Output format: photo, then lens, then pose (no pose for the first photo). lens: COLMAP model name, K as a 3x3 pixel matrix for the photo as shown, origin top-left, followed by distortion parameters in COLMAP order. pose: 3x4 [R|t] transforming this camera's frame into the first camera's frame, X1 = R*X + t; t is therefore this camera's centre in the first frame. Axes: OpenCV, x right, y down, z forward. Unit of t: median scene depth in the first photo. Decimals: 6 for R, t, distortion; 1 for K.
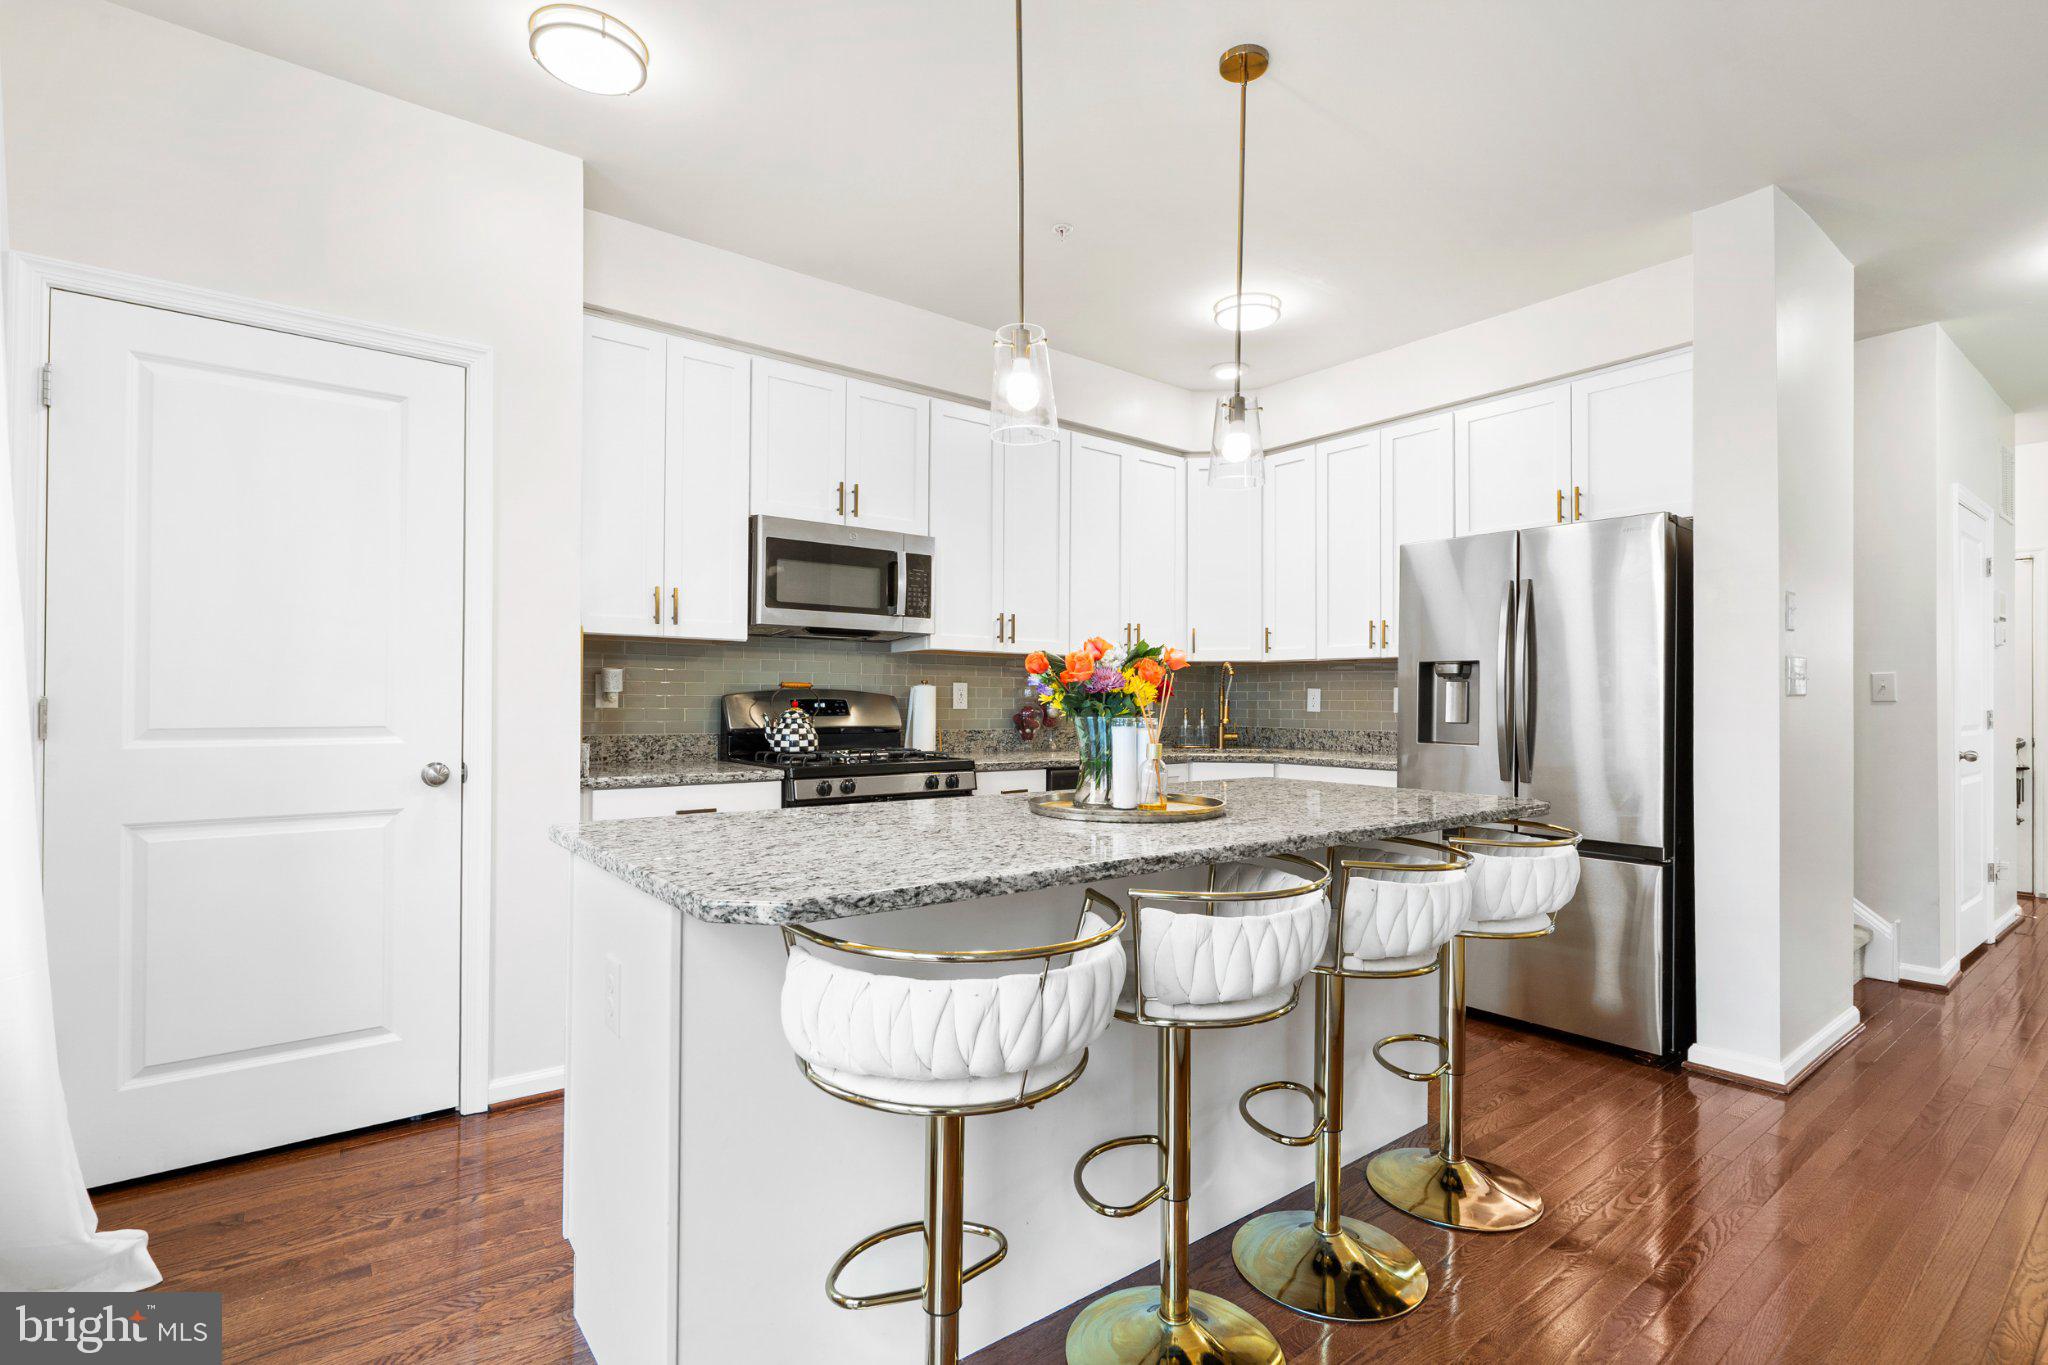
lens RADIAL K [[960.0, 0, 1024.0], [0, 960.0, 682.5], [0, 0, 1]] dist [-0.000180, 0.000600]
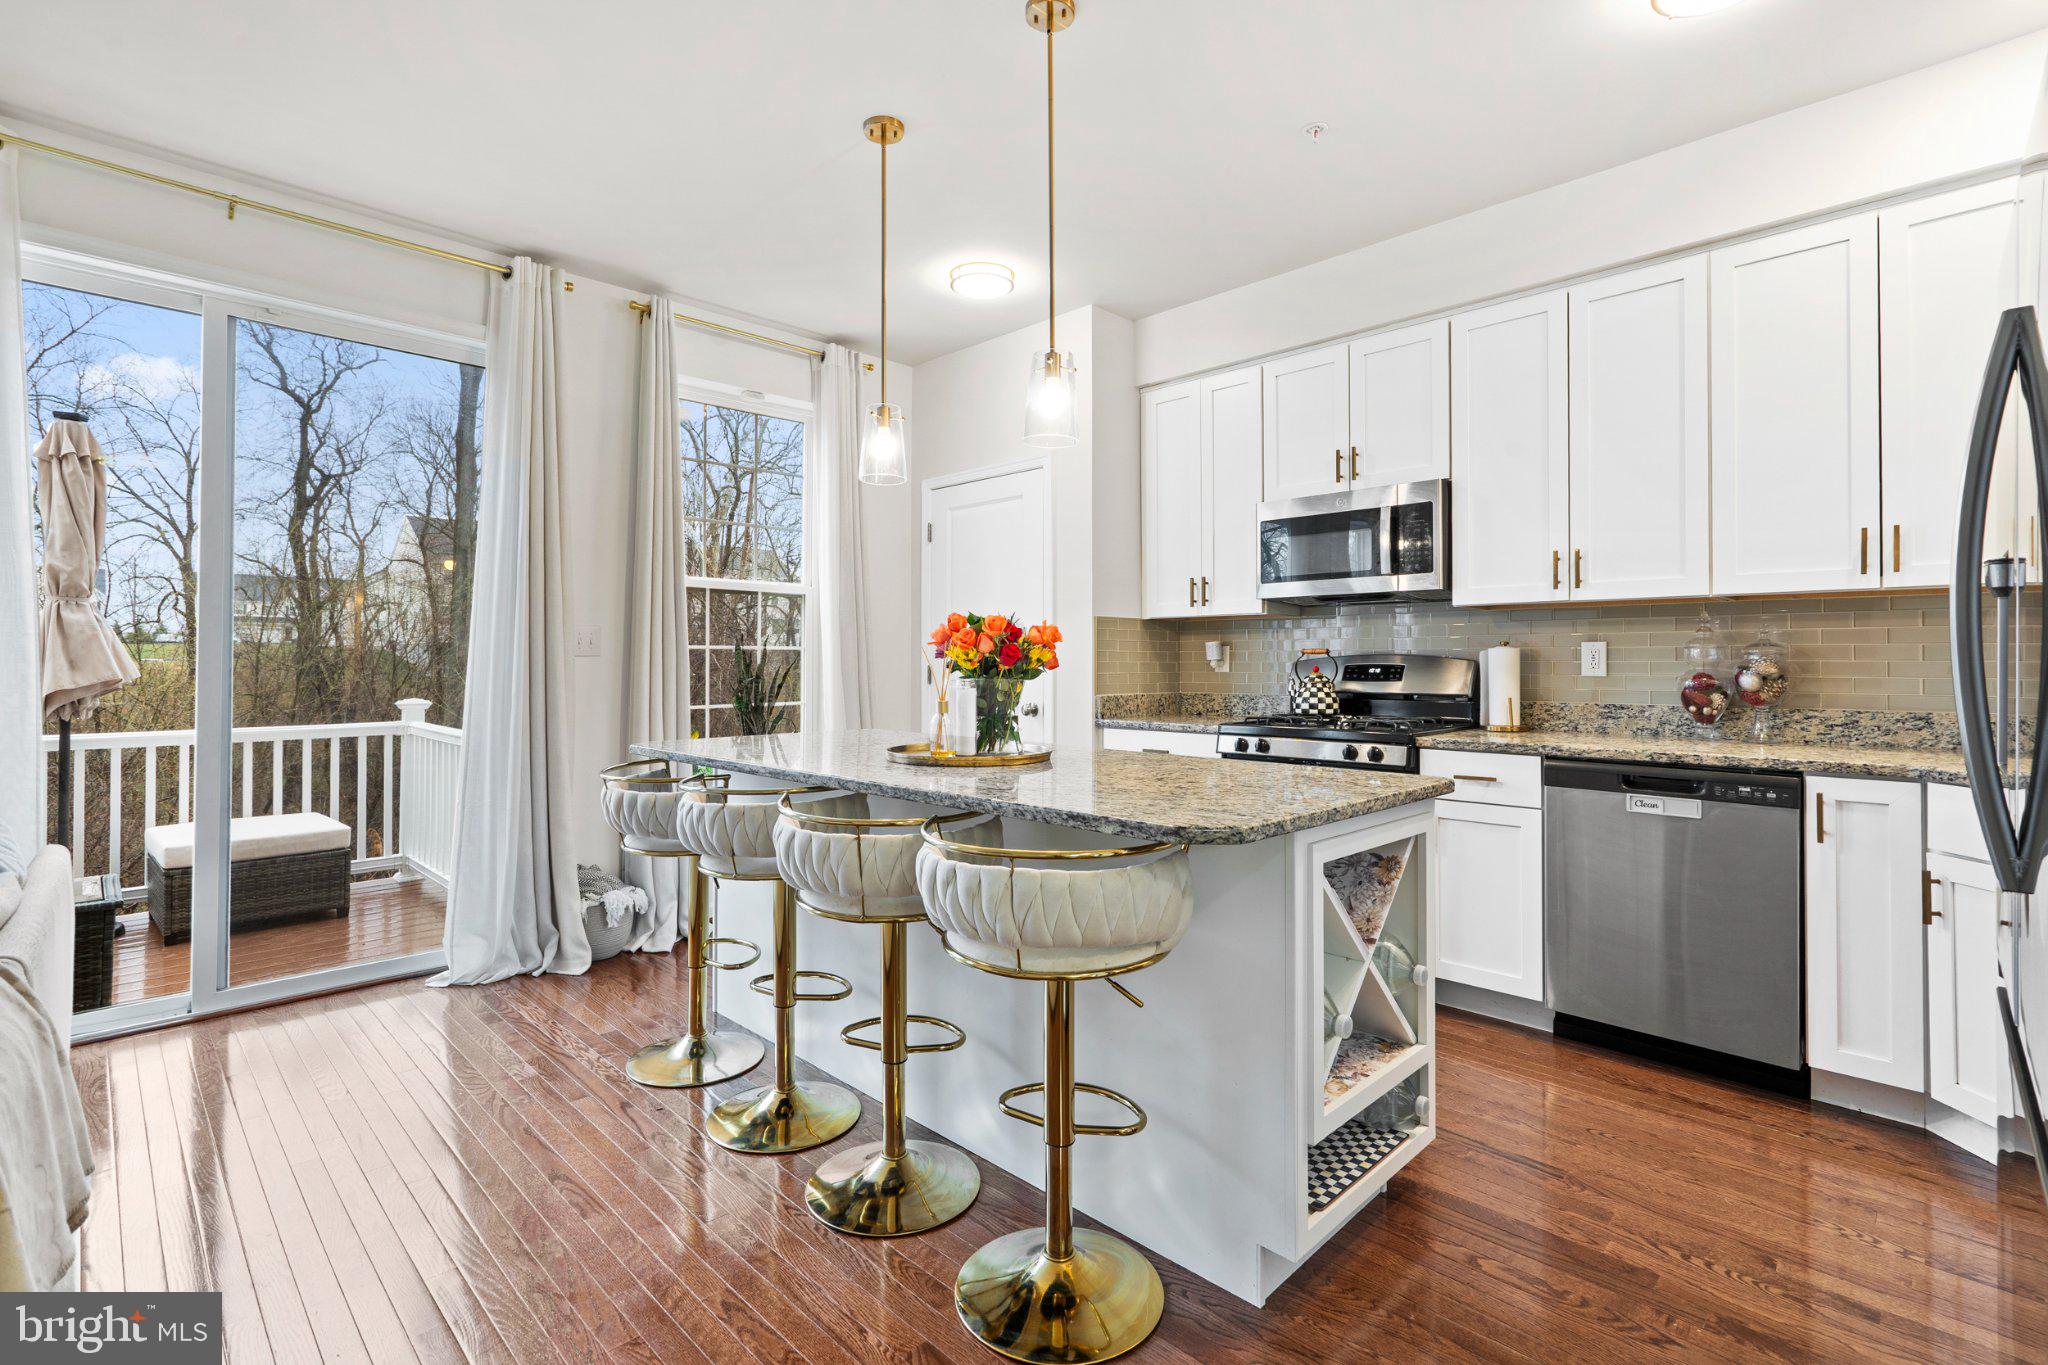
lens RADIAL K [[942.6, 0, 1024.9], [0, 942.6, 656.9], [0, 0, 1]] dist [-0.002633, -0.000451]
pose [[0.120846, -0.011666, -0.992603, 0.752963], [0.021418, 0.999729, -0.009142, 0.011638], [0.992440, -0.020154, 0.121063, 0.551731]]
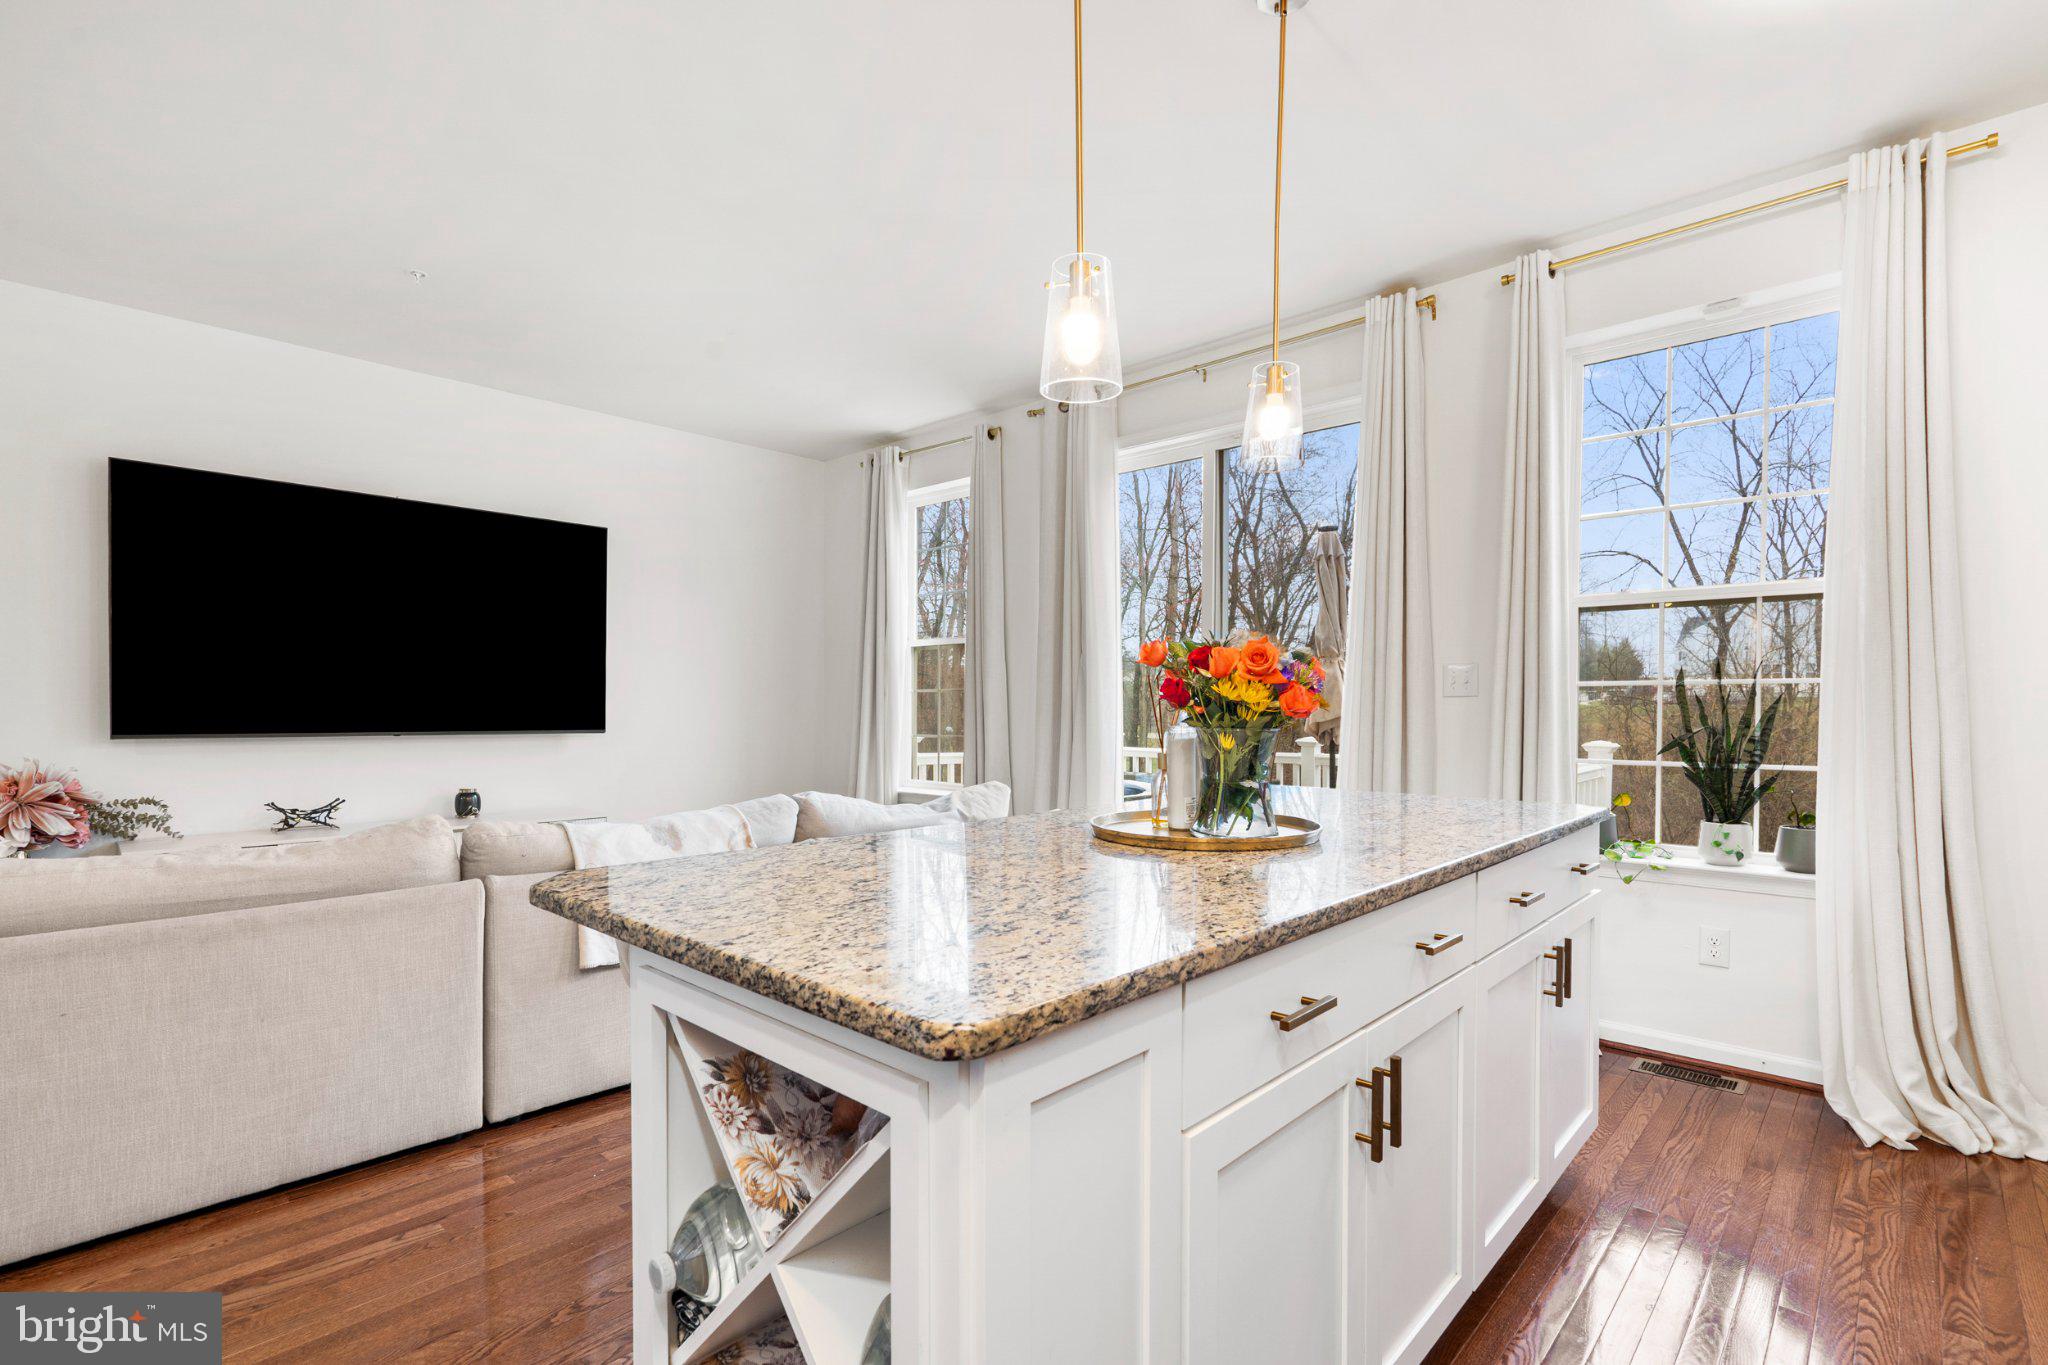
lens RADIAL K [[947.0, 0, 1026.1], [0, 947.0, 718.2], [0, 0, 1]] dist [-0.001211, 0.000198]
pose [[-0.988158, -0.002746, -0.153416, 0.248921], [-0.001776, 0.999978, -0.006459, 0.020259], [0.153431, -0.006110, -0.988141, 1.062079]]
